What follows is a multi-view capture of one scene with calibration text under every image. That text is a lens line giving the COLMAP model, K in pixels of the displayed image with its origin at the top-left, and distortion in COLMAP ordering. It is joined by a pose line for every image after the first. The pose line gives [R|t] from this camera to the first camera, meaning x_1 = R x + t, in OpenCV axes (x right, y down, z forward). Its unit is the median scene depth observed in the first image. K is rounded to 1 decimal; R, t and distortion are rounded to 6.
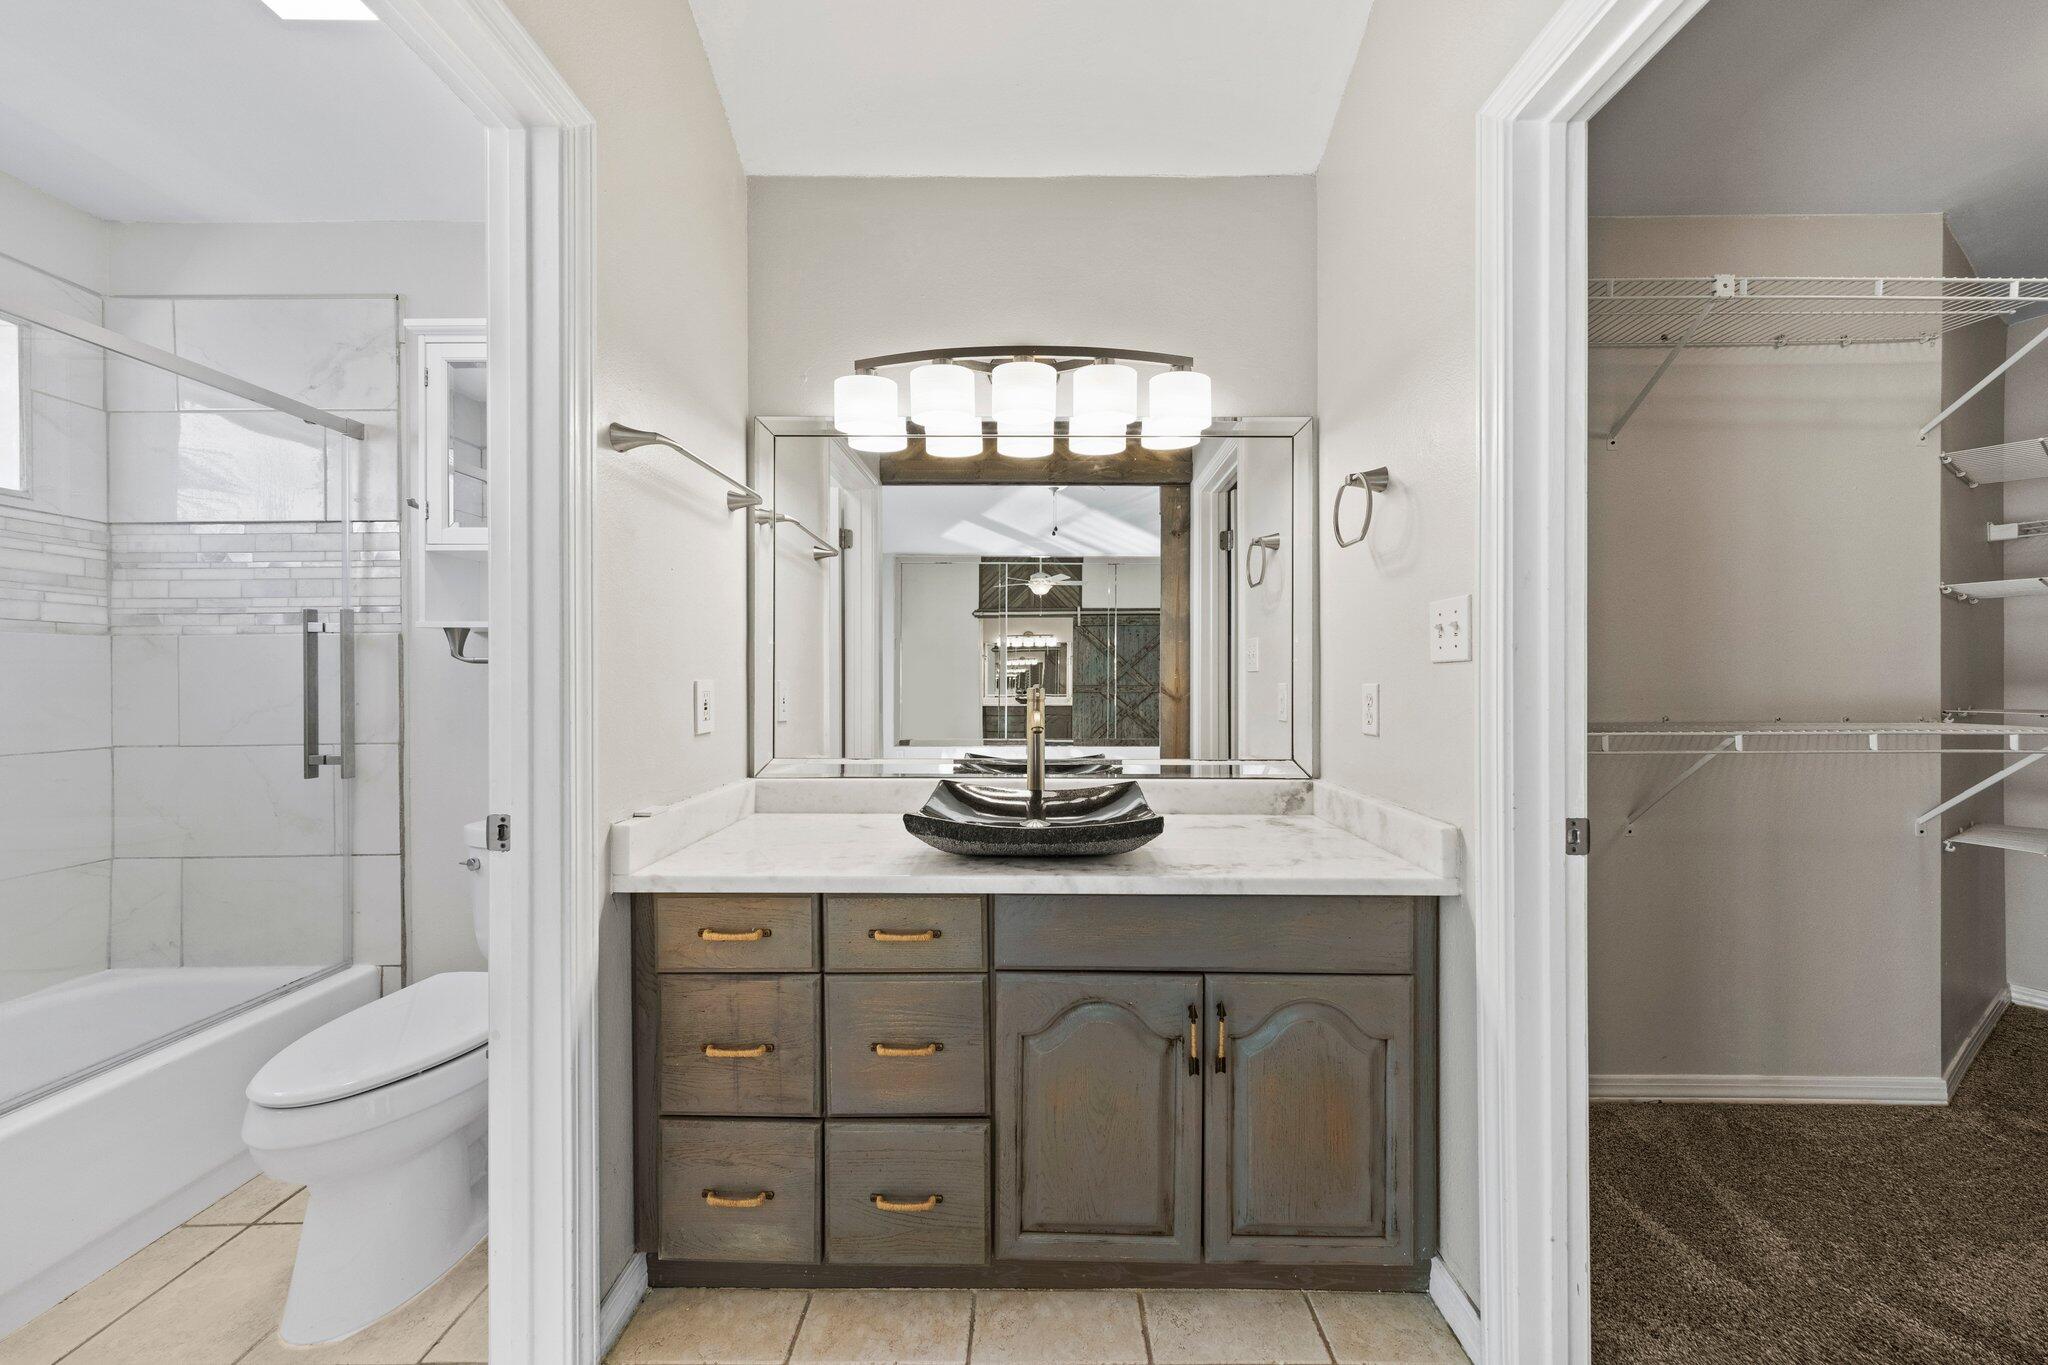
lens RADIAL K [[680.9, 0, 1024.0], [0, 680.9, 682.5], [0, 0, 1]] dist [0.005717, -0.000023]
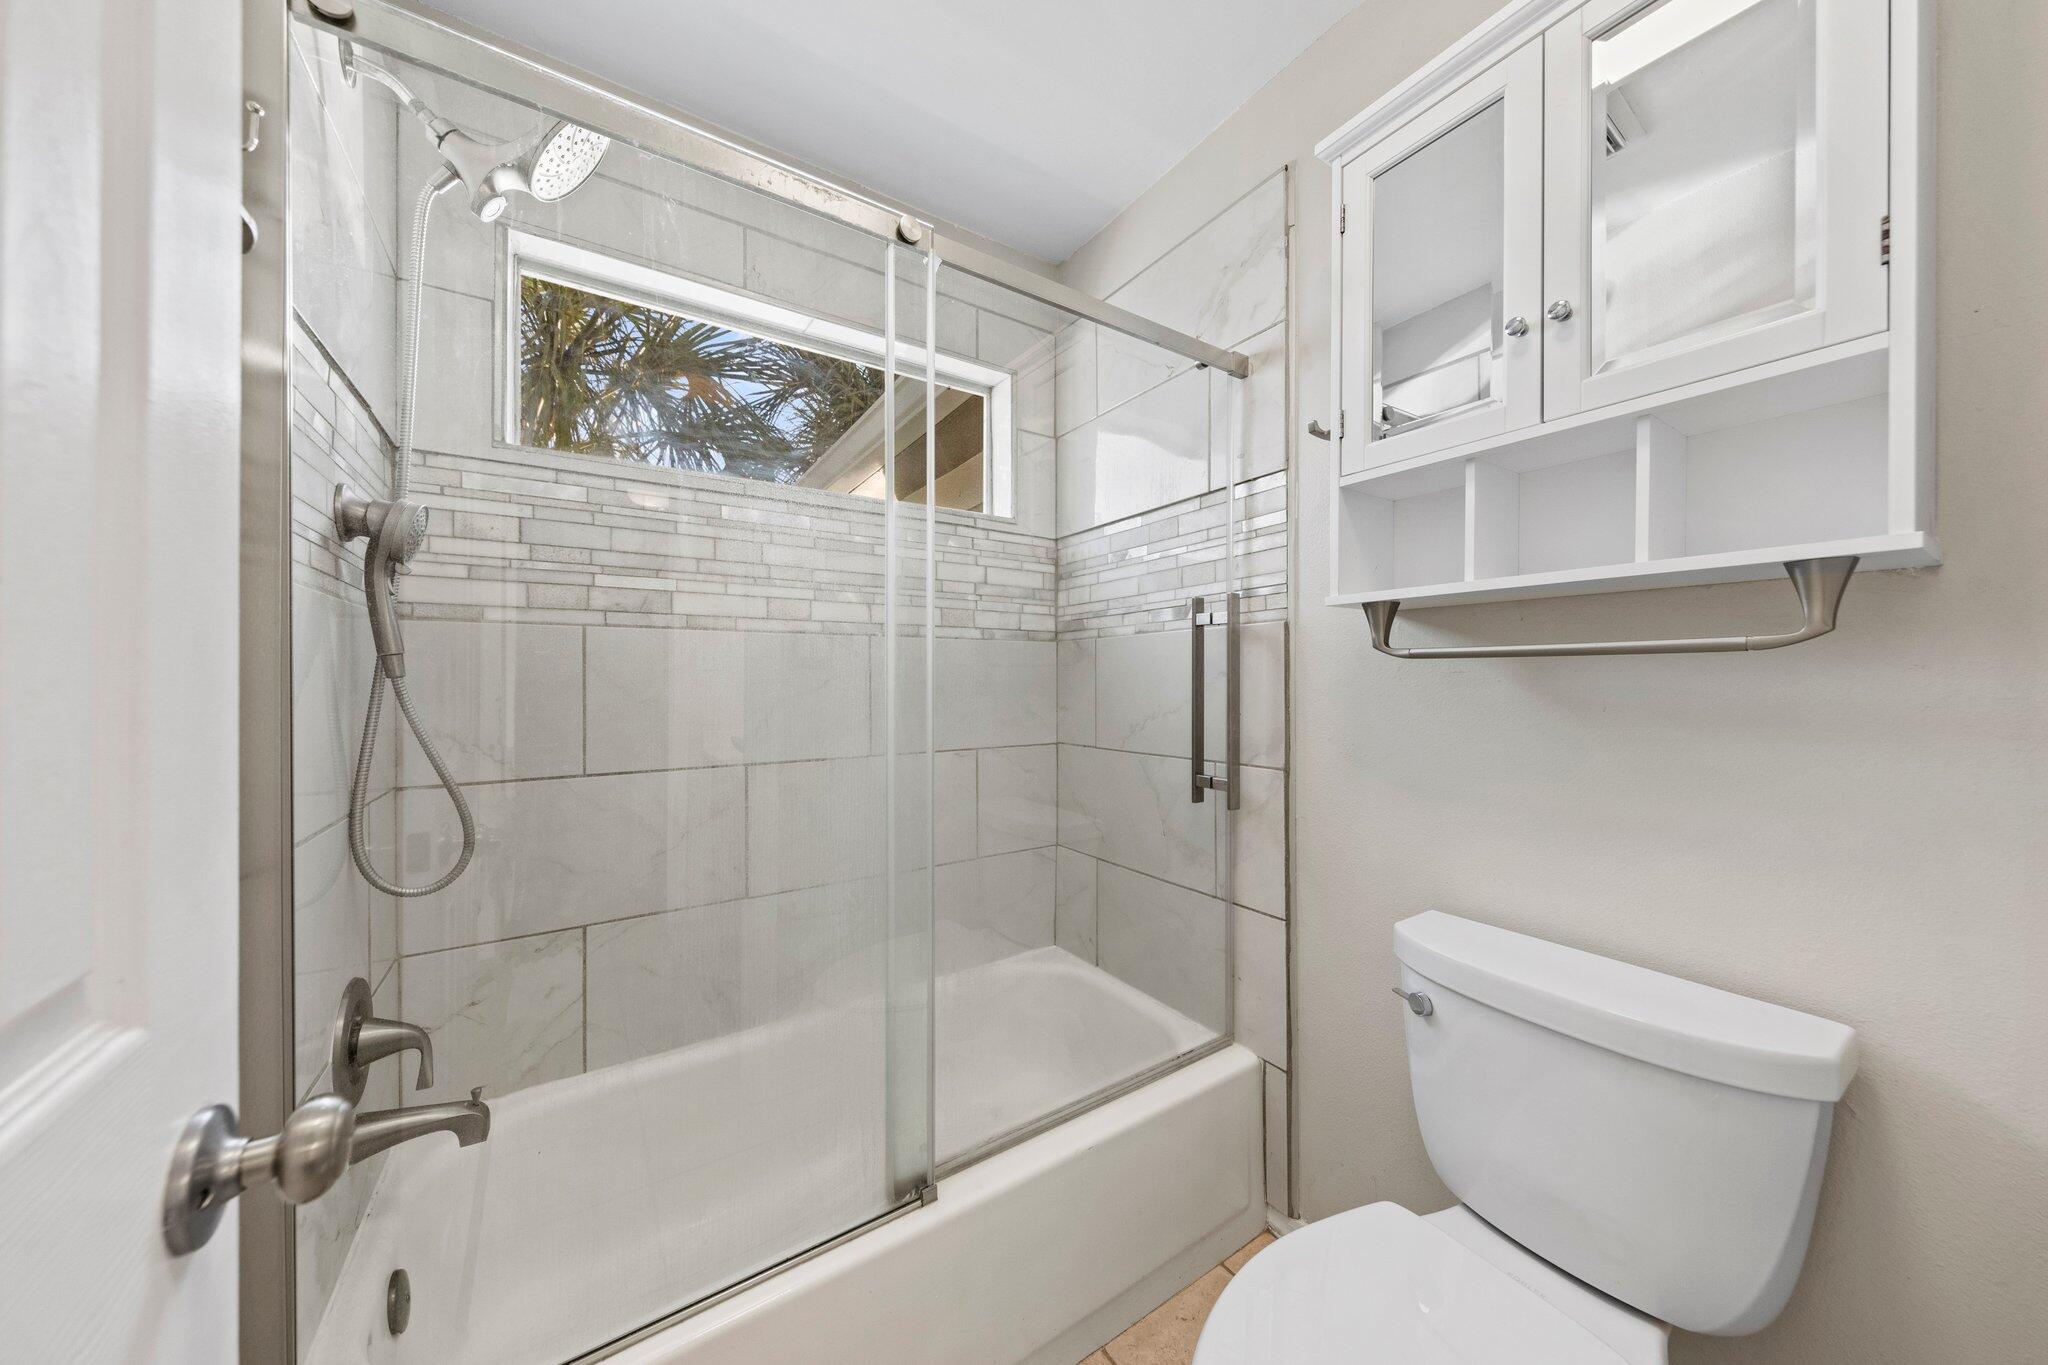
lens RADIAL K [[680.9, 0, 1024.0], [0, 680.9, 682.5], [0, 0, 1]] dist [0.005717, -0.000023]
pose [[0.555444, 0.006283, -0.831531, -0.459543], [-0.003687, 0.999980, 0.005093, -0.008176], [0.831546, 0.000237, 0.555456, 0.357790]]
